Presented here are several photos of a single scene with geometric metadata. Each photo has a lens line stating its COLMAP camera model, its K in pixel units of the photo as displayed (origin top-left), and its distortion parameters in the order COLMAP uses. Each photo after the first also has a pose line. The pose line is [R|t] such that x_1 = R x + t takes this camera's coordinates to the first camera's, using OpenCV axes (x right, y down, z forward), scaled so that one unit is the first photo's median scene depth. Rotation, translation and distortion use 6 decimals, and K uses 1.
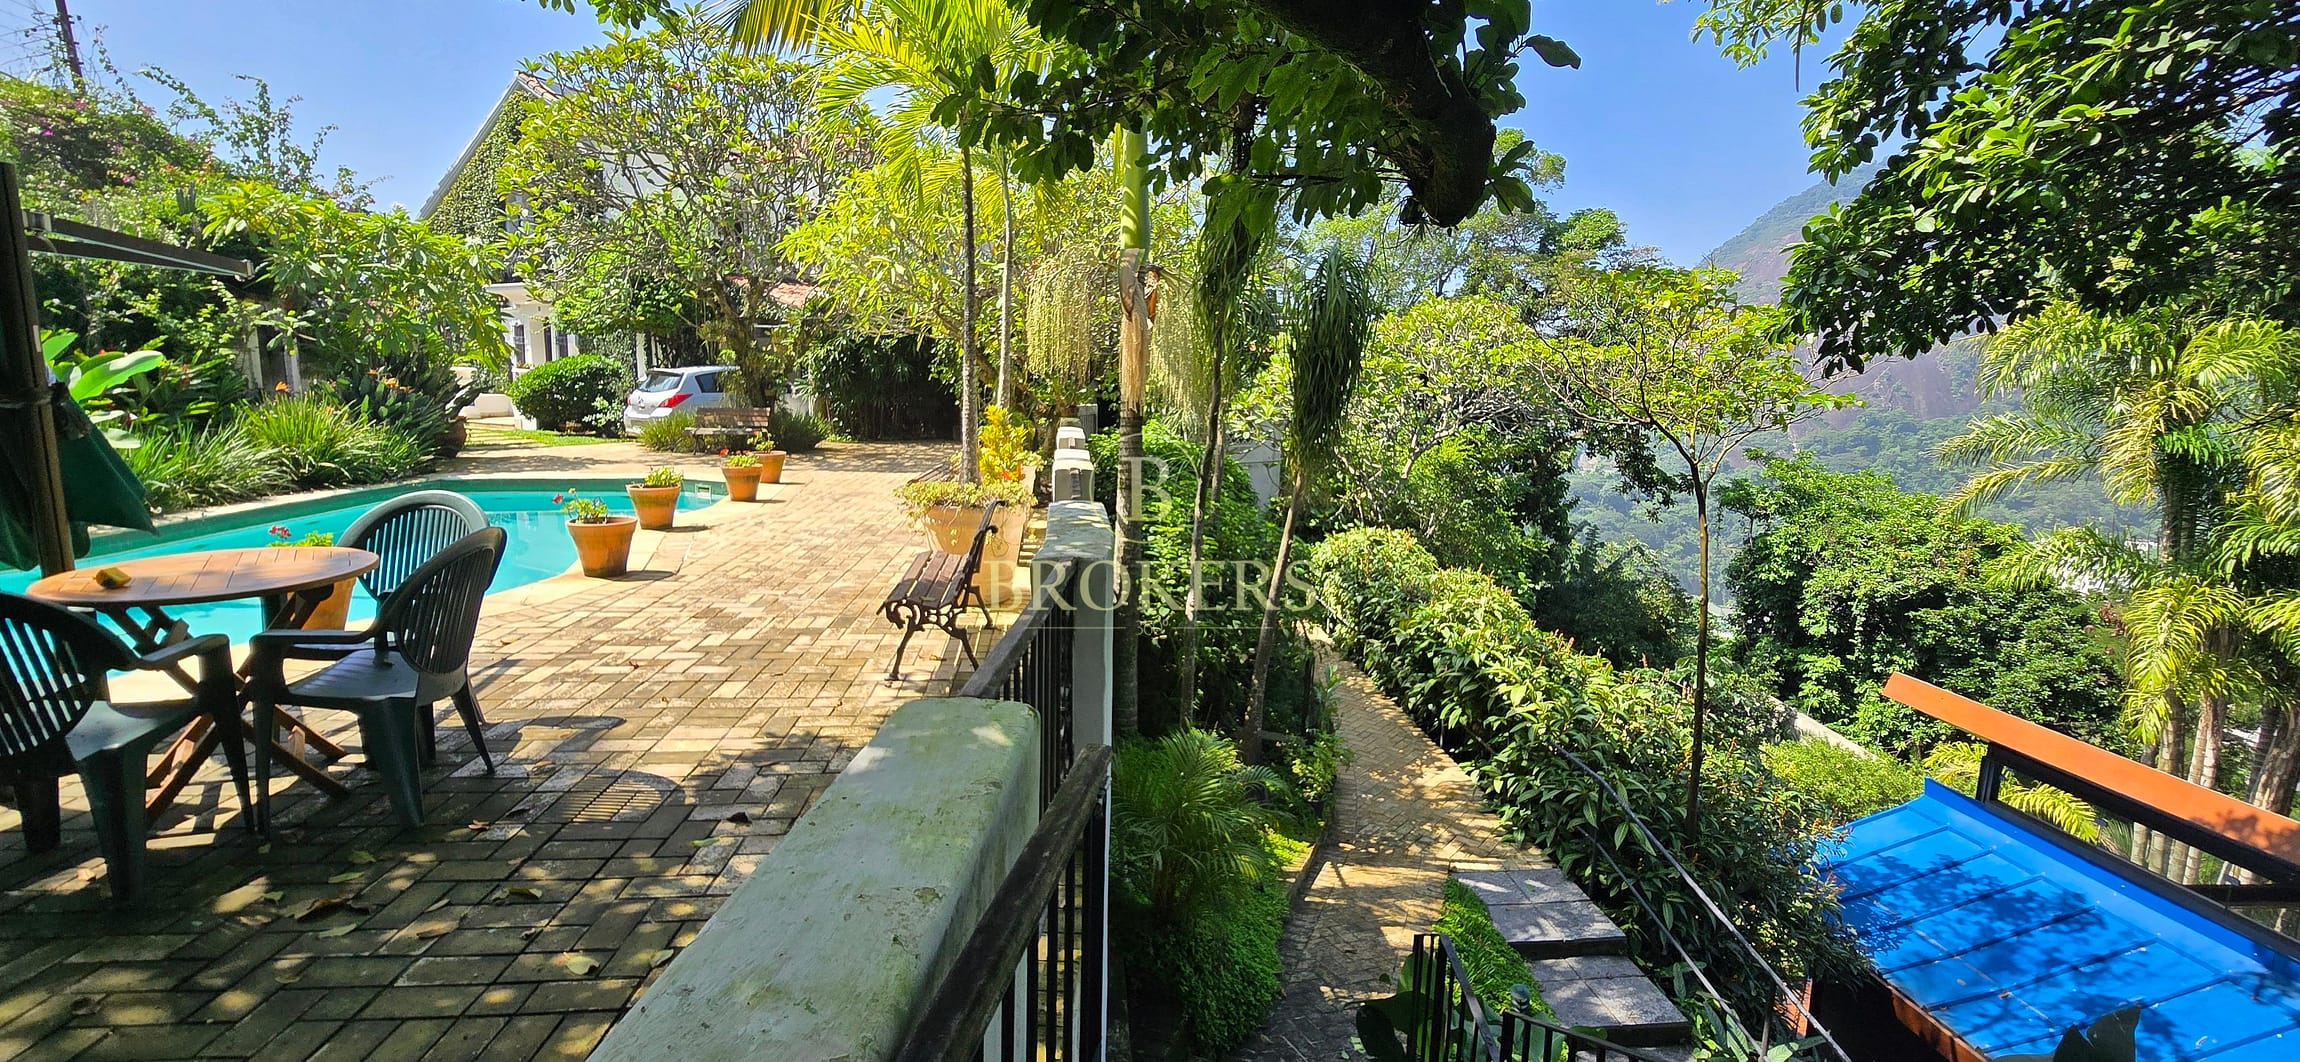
lens RADIAL K [[943.5, 0, 1146.3], [0, 943.5, 527.4], [0, 0, 1]] dist [-0.009224, 0.001708]
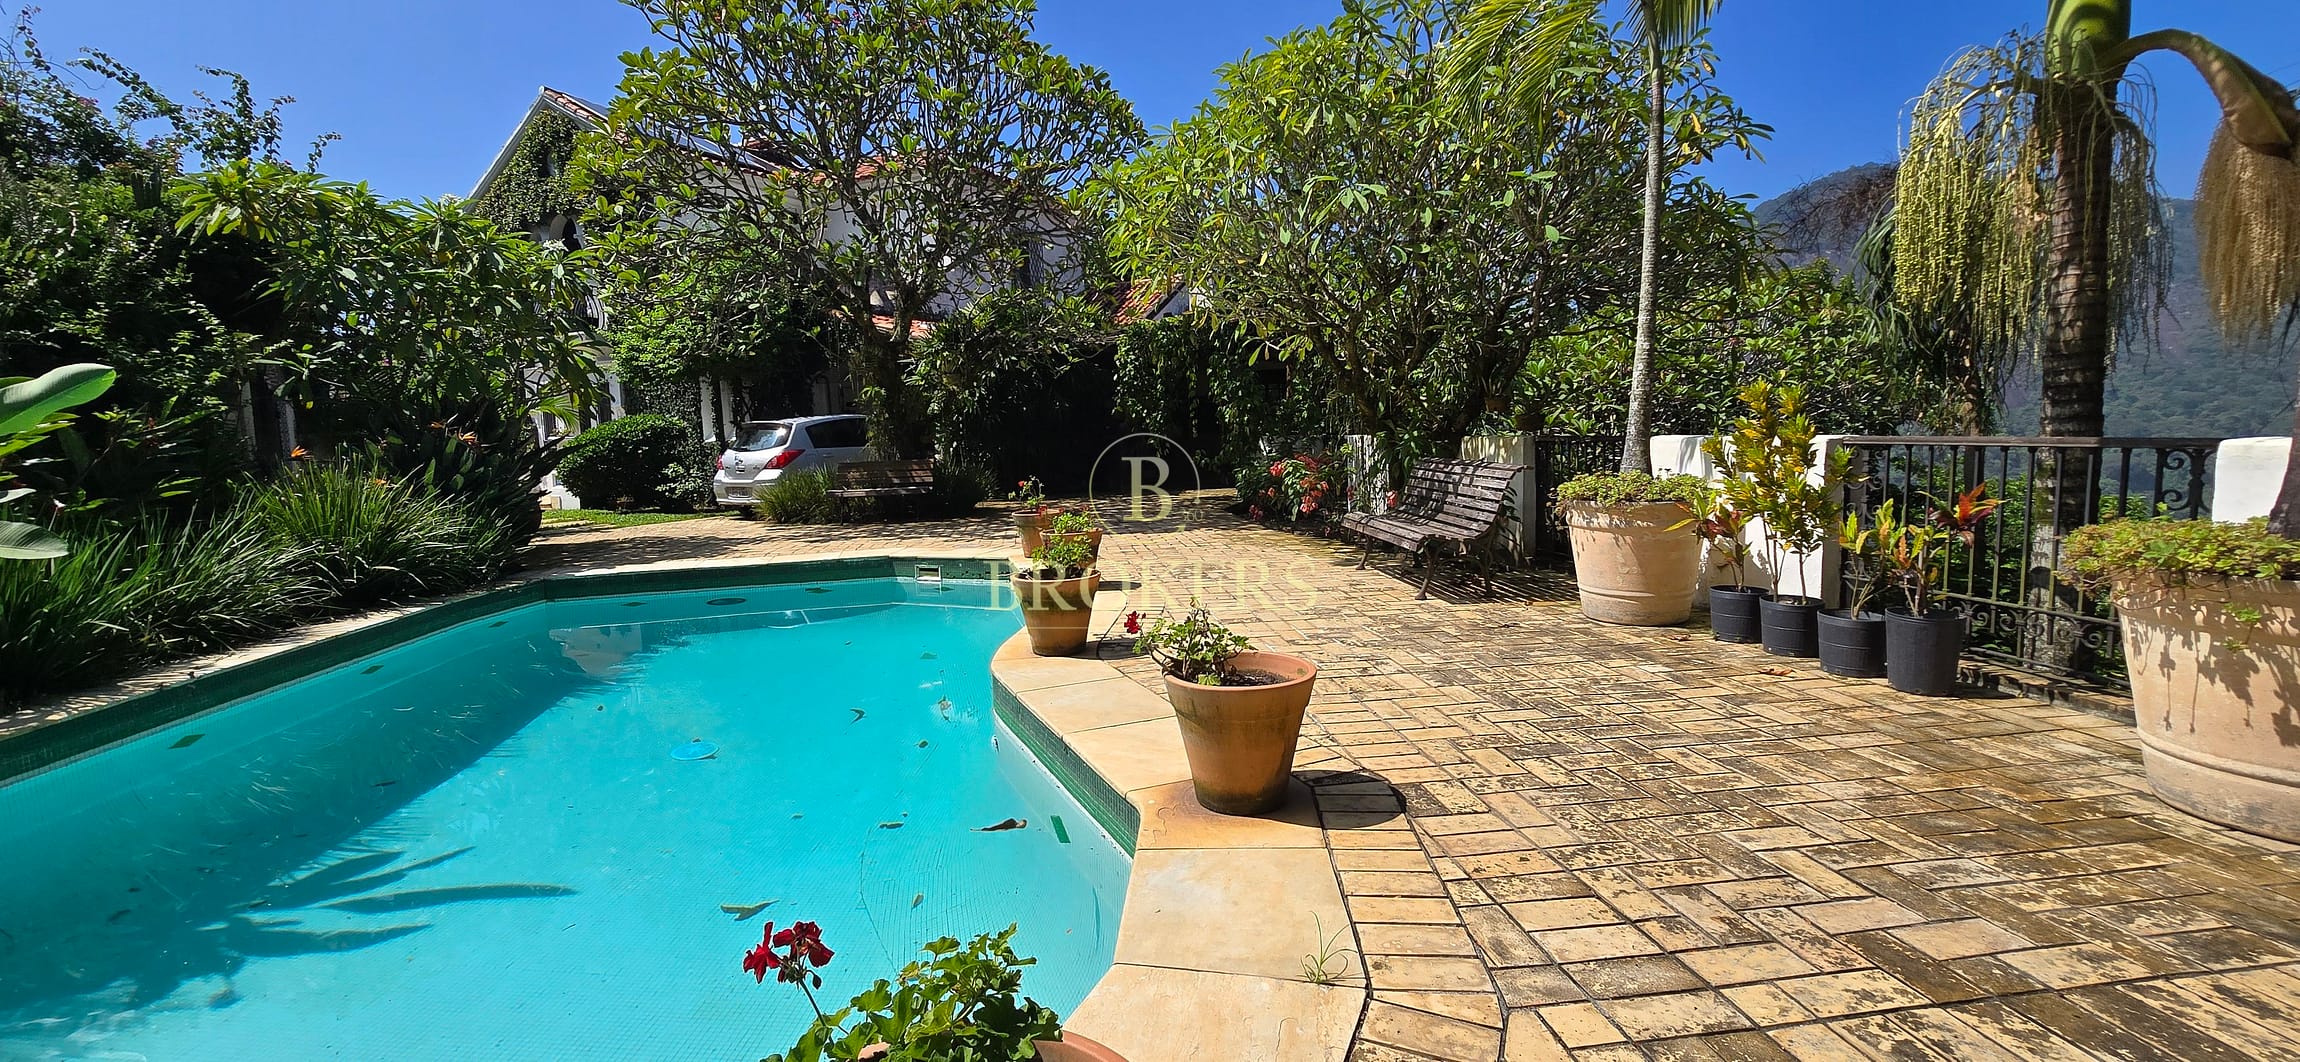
lens RADIAL K [[943.5, 0, 1152.9], [0, 943.5, 526.7], [0, 0, 1]] dist [-0.009224, 0.001708]
pose [[0.997757, -0.058353, 0.032814, -0.350304], [0.060069, 0.996734, -0.053979, -0.027284], [-0.029557, 0.055829, 0.998003, 0.330022]]
